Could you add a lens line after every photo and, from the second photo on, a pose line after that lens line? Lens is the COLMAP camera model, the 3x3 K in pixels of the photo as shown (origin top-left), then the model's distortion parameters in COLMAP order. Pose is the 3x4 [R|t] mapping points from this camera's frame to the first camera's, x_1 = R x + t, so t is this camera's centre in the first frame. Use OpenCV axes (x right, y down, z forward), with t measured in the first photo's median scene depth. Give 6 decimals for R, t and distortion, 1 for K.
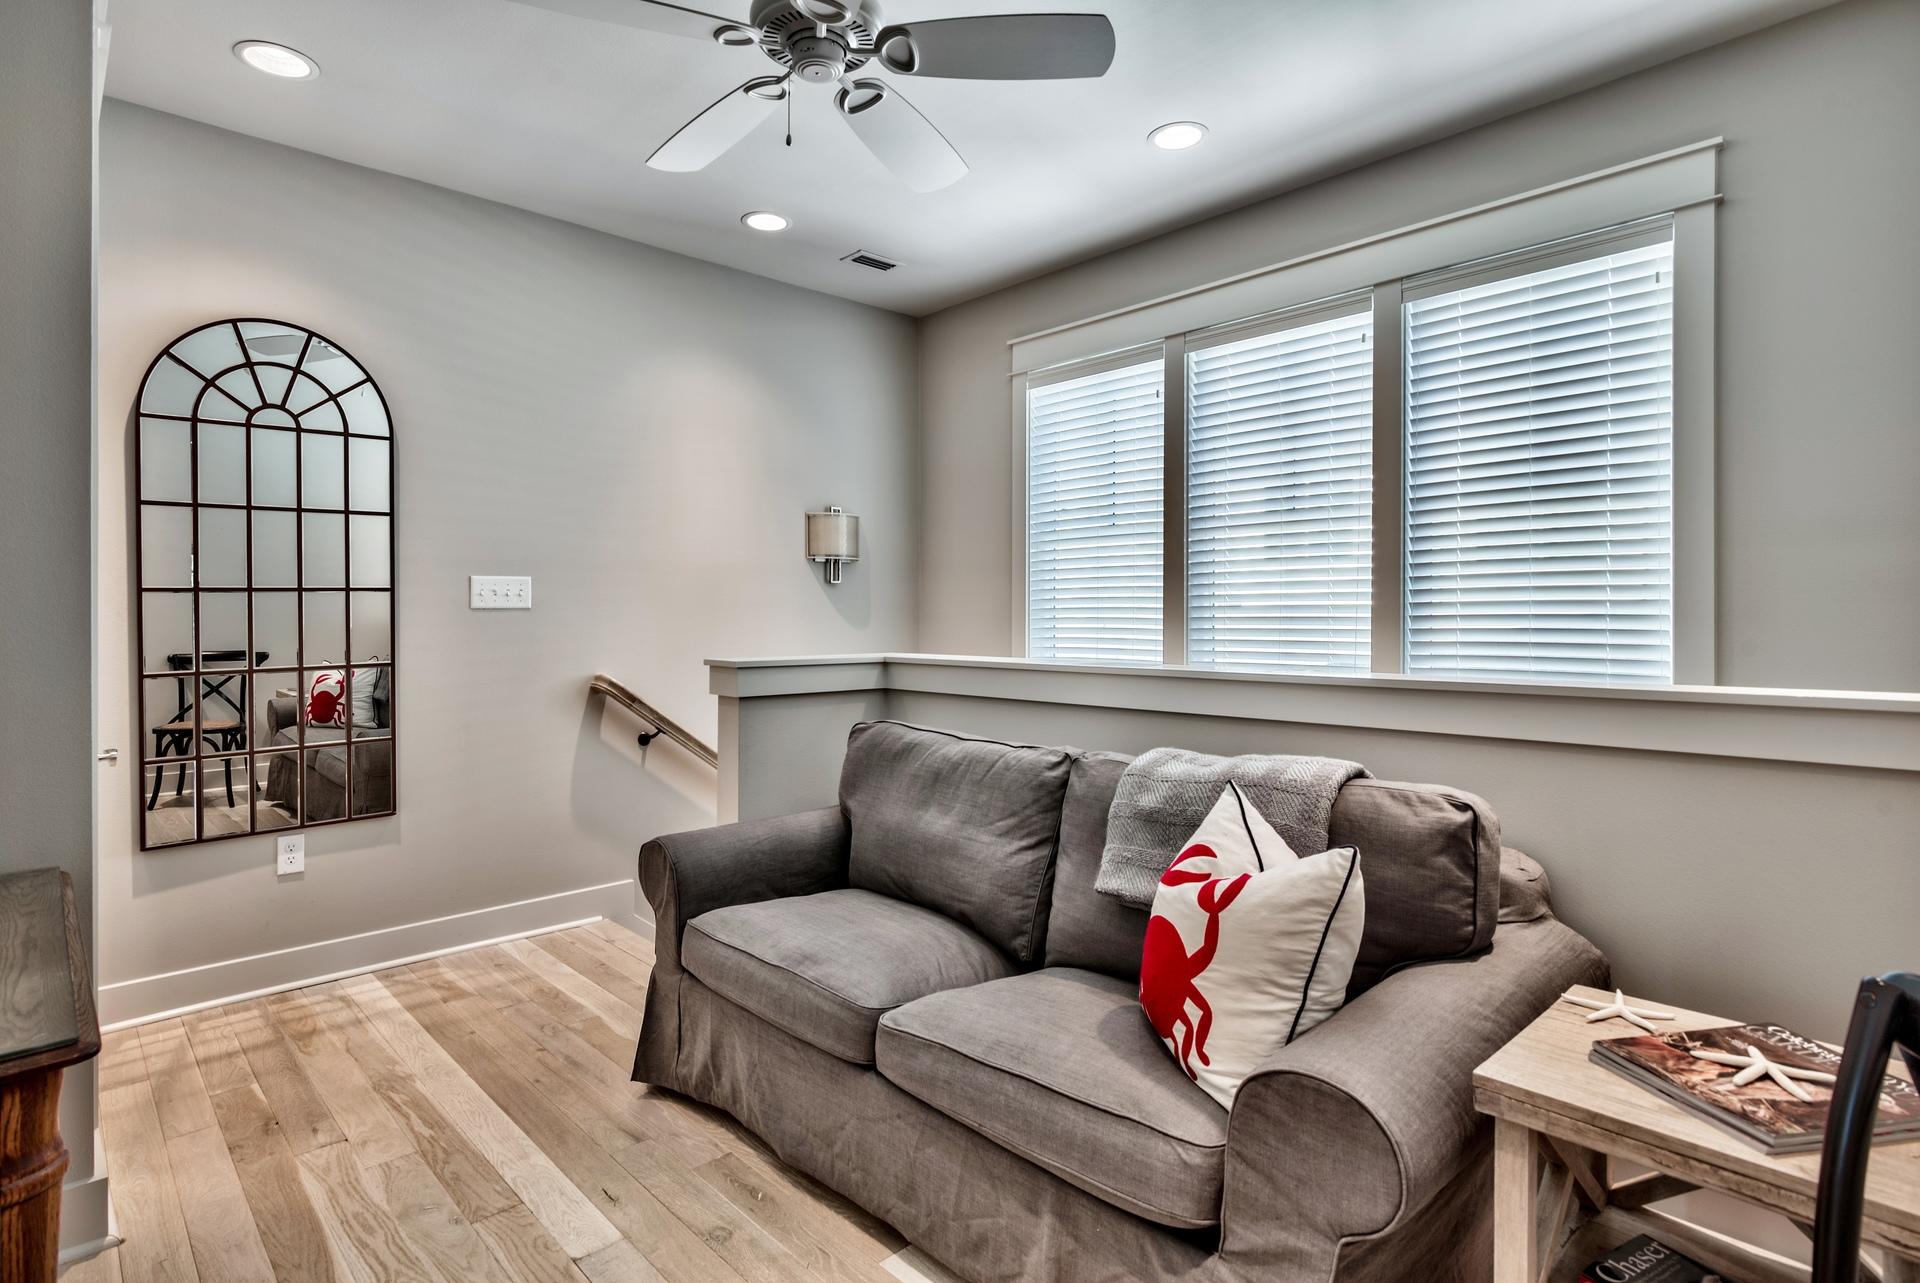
lens RADIAL K [[969.2, 0, 962.5], [0, 969.2, 626.6], [0, 0, 1]] dist [-0.002580, -0.000168]
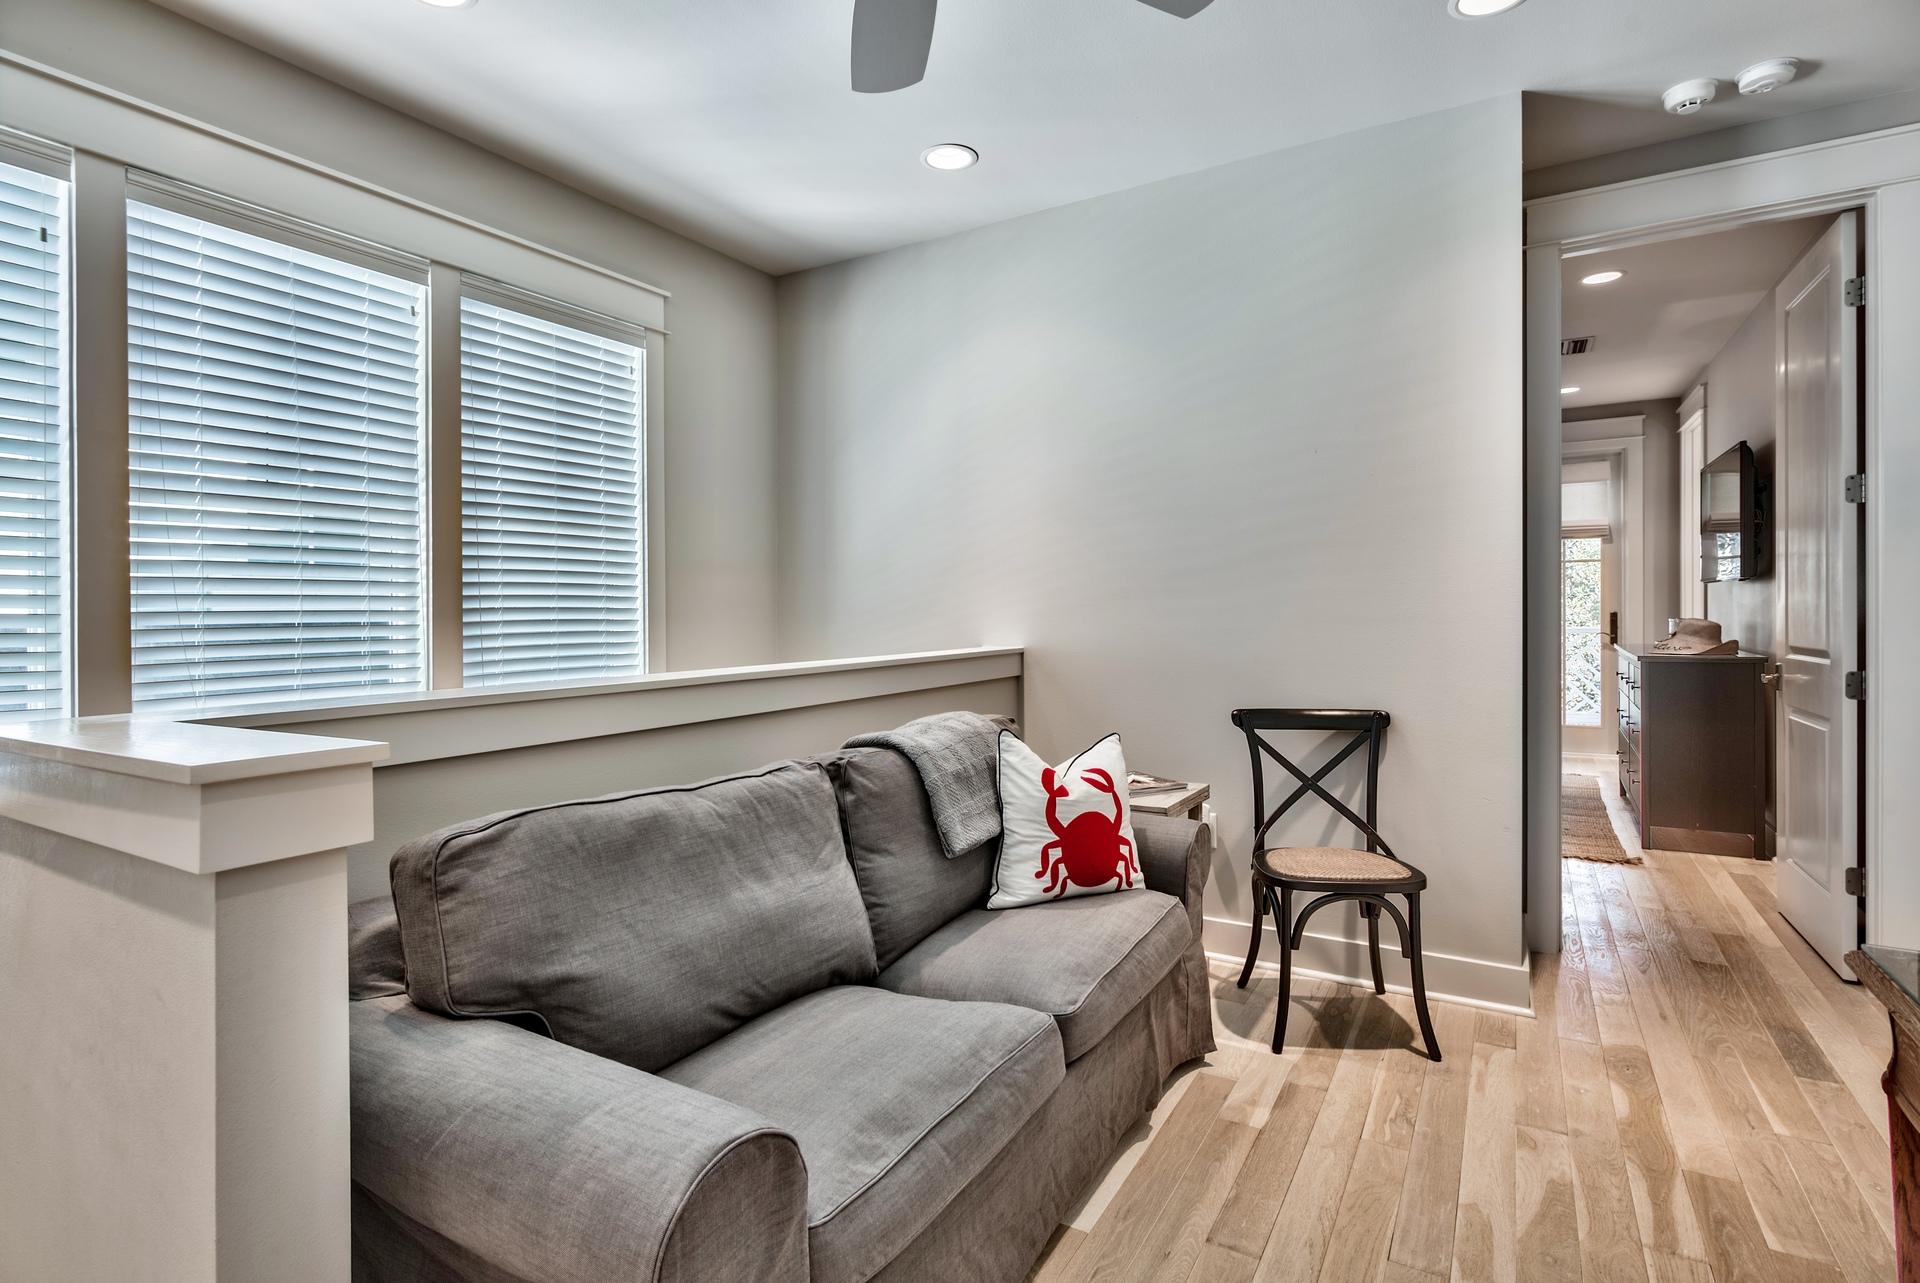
lens RADIAL K [[940.2, 0, 960.2], [0, 940.2, 630.3], [0, 0, 1]] dist [-0.003646, -0.000689]
pose [[-0.268532, -0.008640, 0.963232, -0.673295], [0.026330, 0.999520, 0.016306, -0.006668], [-0.962911, 0.029740, -0.268175, 0.922166]]
